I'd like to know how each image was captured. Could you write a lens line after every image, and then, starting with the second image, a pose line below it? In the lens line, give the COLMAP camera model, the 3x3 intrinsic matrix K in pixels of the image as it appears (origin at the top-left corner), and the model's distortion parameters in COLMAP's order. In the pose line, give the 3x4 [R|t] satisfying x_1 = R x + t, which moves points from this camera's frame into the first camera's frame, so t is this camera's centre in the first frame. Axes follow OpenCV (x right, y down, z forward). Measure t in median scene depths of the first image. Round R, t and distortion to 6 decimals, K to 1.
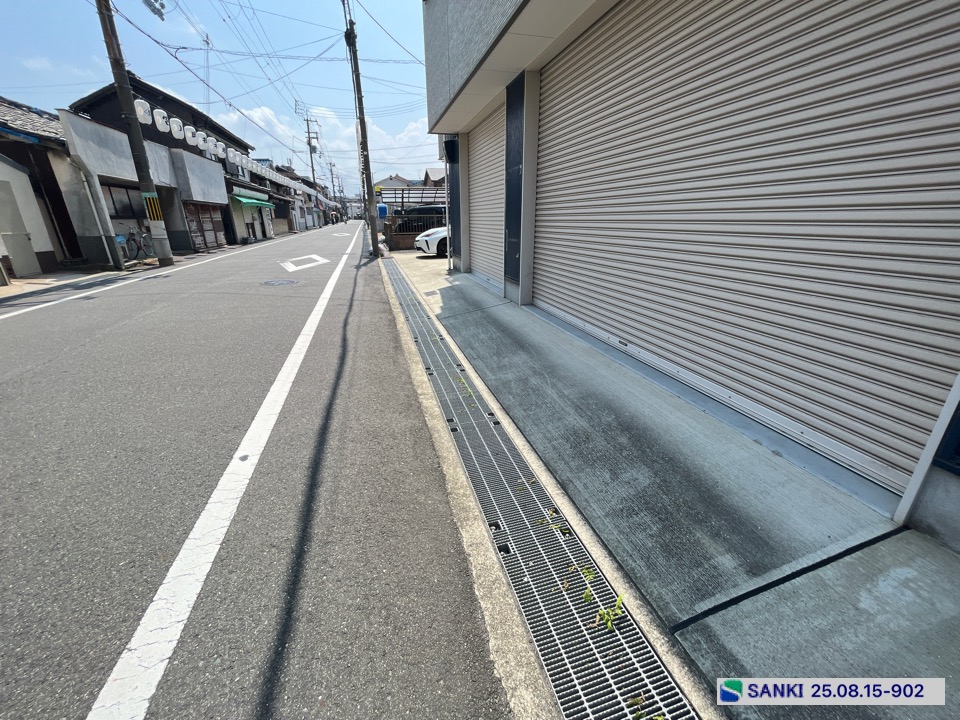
lens RADIAL K [[385.9, 0, 478.6], [0, 385.9, 360.1], [0, 0, 1]] dist [-0.003284, 0.000694]
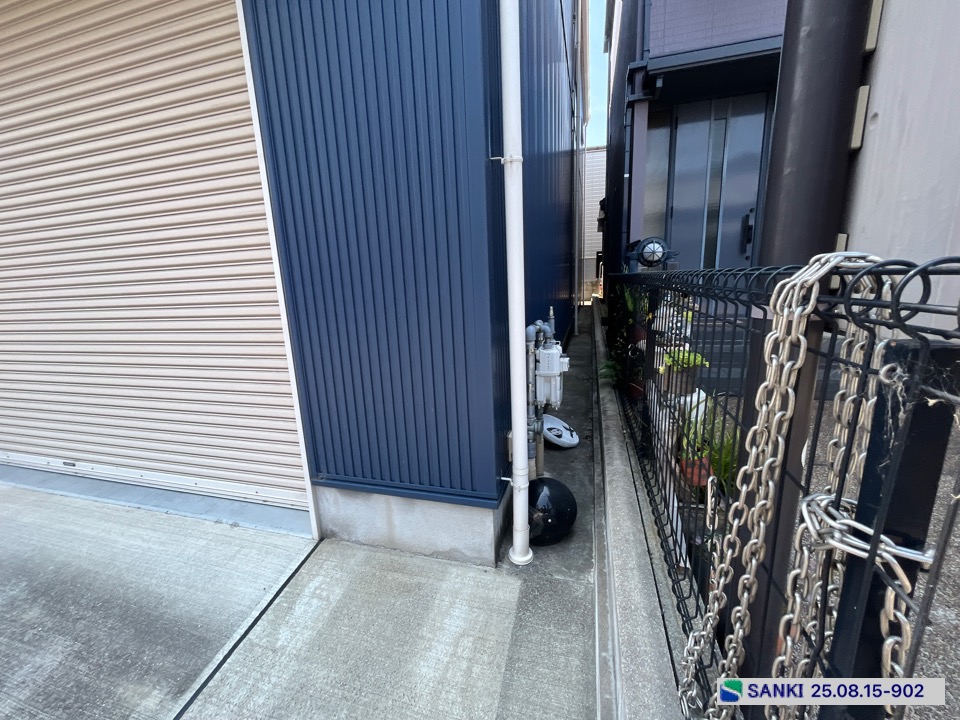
lens RADIAL K [[385.9, 0, 477.8], [0, 385.9, 357.2], [0, 0, 1]] dist [-0.003284, 0.000694]
pose [[0.515933, -0.177978, 0.837936, 0.301748], [0.328828, 0.944388, -0.001877, 0.035634], [-0.791003, 0.276505, 0.545765, -0.150615]]
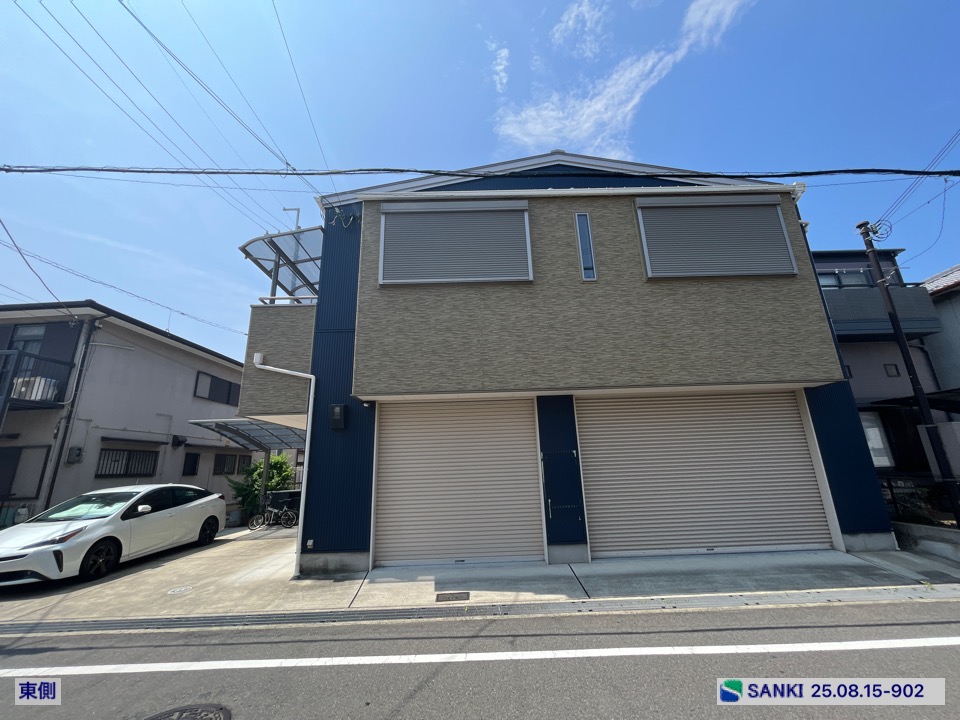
lens RADIAL K [[385.9, 0, 476.5], [0, 385.9, 360.2], [0, 0, 1]] dist [-0.003284, 0.000694]
pose [[0.253116, 0.262210, 0.931224, -2.954116], [0.362230, 0.866863, -0.342545, -0.952768], [-0.897063, 0.424022, 0.124437, 2.174653]]
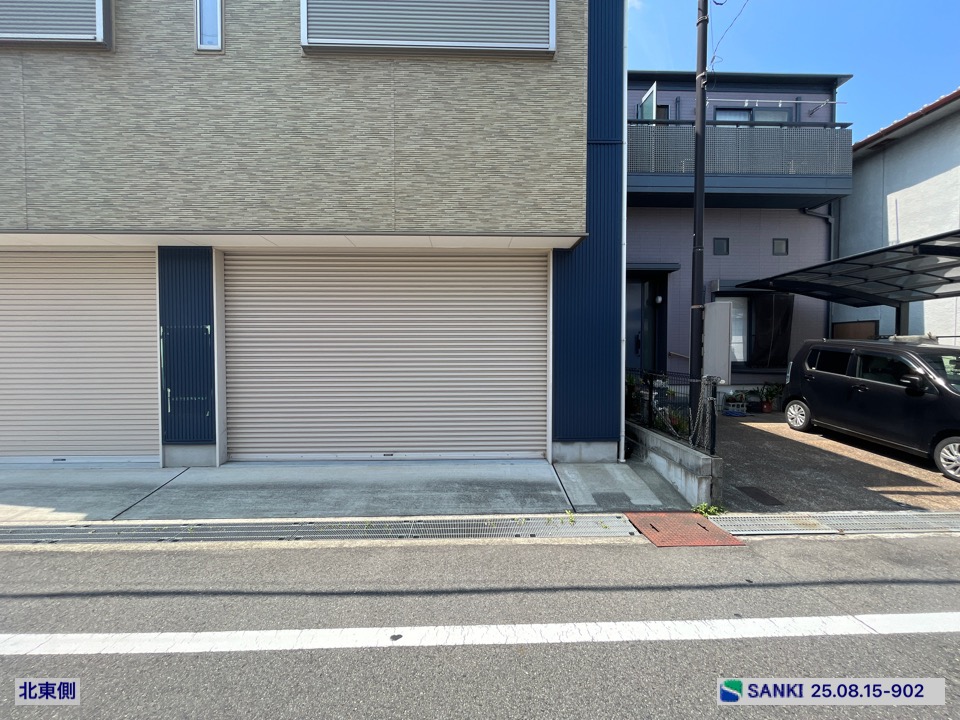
lens RADIAL K [[385.9, 0, 476.9], [0, 385.9, 359.3], [0, 0, 1]] dist [-0.003284, 0.000694]
pose [[0.232731, -0.011489, 0.972473, -1.514246], [0.335279, 0.939578, -0.069138, -0.265929], [-0.912921, 0.342141, 0.222521, 0.374962]]
